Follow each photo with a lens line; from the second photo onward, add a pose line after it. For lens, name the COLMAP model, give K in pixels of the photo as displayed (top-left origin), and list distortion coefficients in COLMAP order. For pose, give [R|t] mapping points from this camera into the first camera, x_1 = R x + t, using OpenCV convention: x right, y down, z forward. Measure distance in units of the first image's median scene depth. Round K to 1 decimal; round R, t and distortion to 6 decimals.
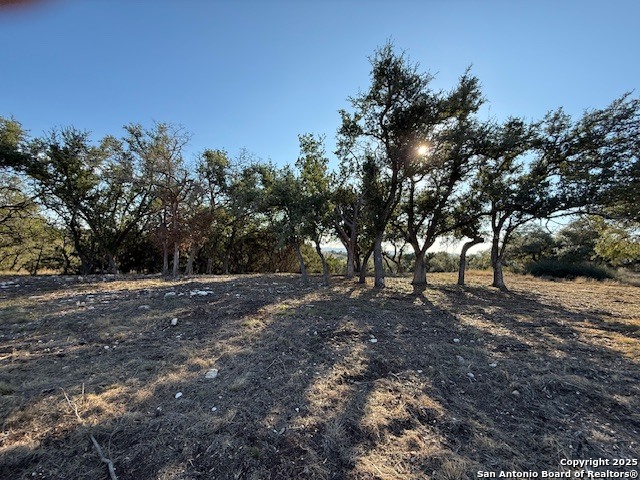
lens RADIAL K [[251.9, 0, 320.0], [0, 251.9, 240.0], [0, 0, 1]] dist [0.001477, -0.000032]
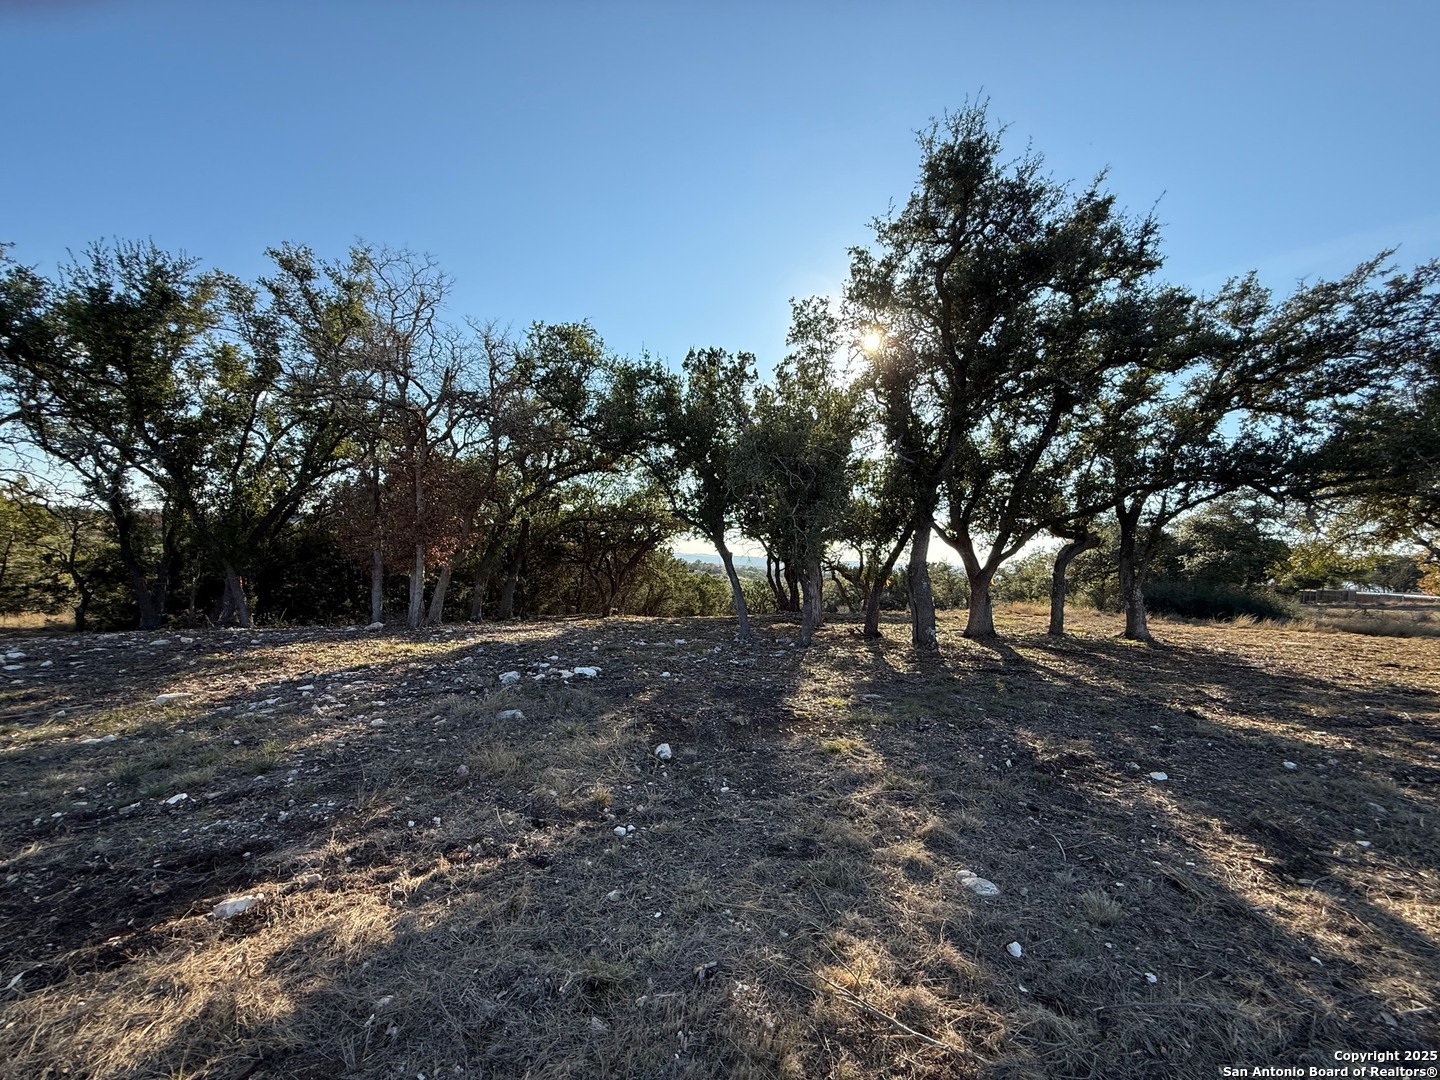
lens RADIAL K [[566.8, 0, 720.0], [0, 566.8, 540.0], [0, 0, 1]] dist [0.001477, -0.000032]
pose [[0.992092, 0.002791, 0.125485, -0.202865], [-0.003820, 0.999961, 0.007959, -0.007762], [-0.125458, -0.008375, 0.992064, 0.030034]]
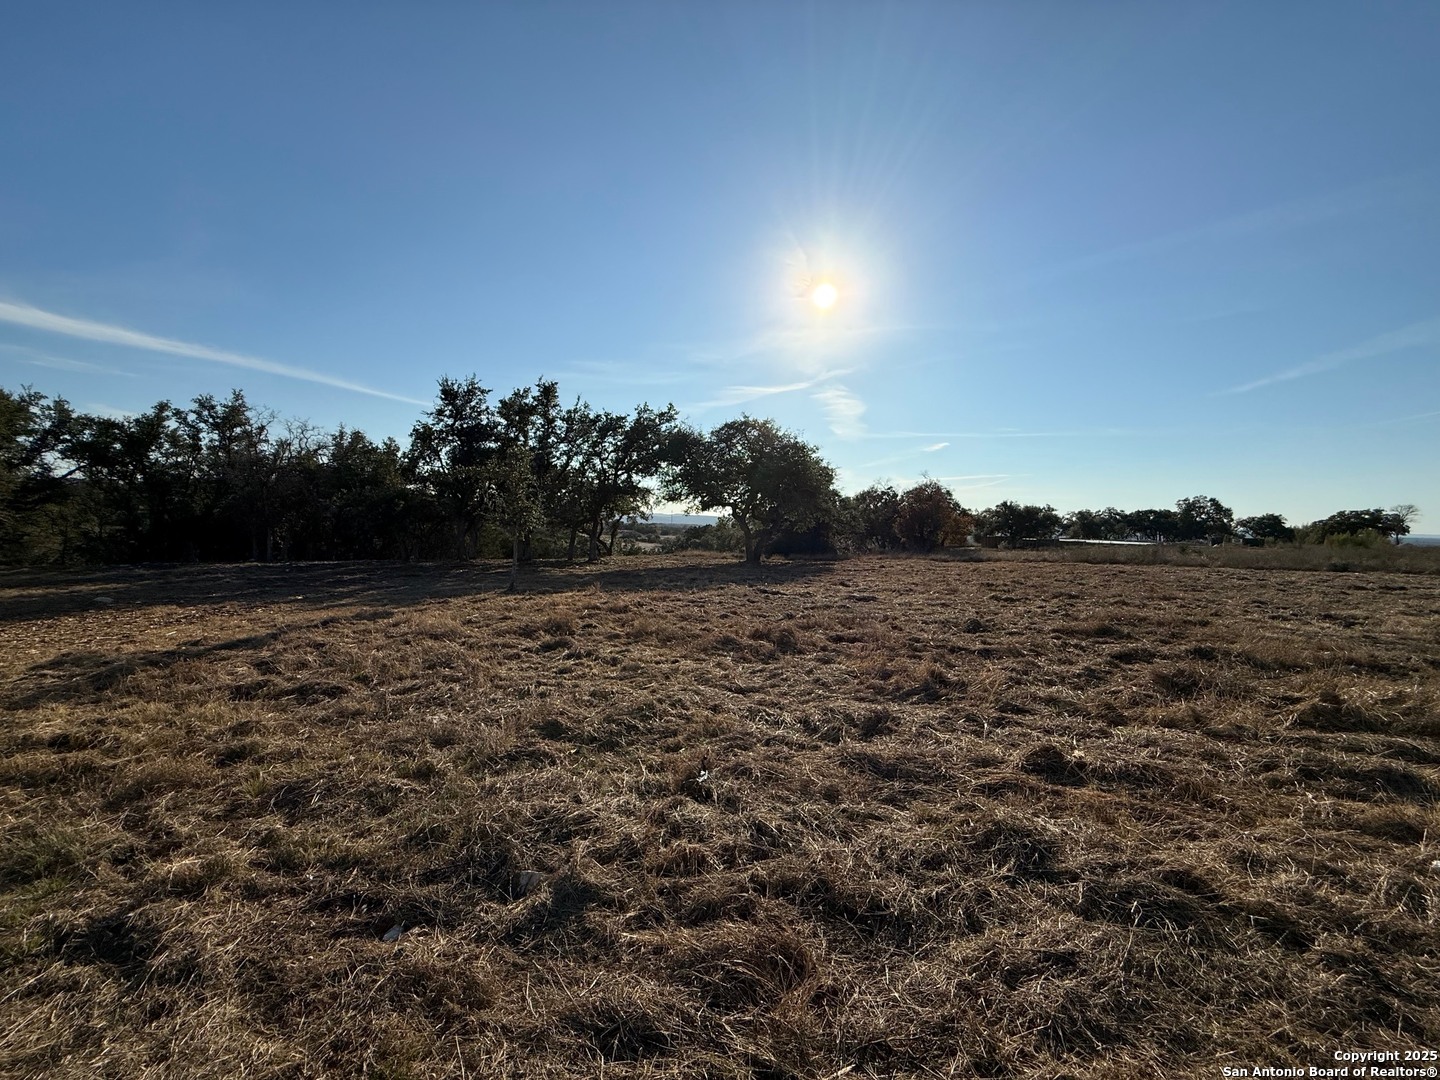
lens RADIAL K [[566.8, 0, 720.0], [0, 566.8, 540.0], [0, 0, 1]] dist [0.001477, -0.000032]
pose [[0.979039, -0.023447, 0.202319, 0.722948], [0.008663, 0.997246, 0.073651, -0.087198], [-0.203489, -0.070355, 0.976546, -1.557498]]
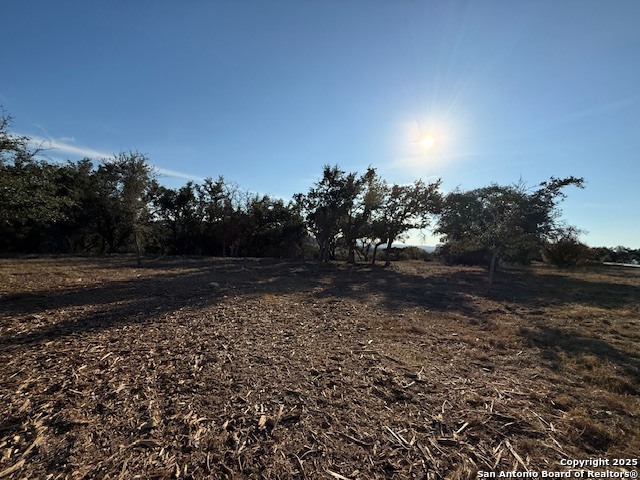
lens RADIAL K [[251.9, 0, 320.0], [0, 251.9, 240.0], [0, 0, 1]] dist [0.001477, -0.000032]
pose [[0.999775, 0.020391, -0.005770, 0.145838], [-0.020224, 0.999410, 0.027752, -0.062462], [0.006332, -0.027630, 0.999598, -1.030455]]
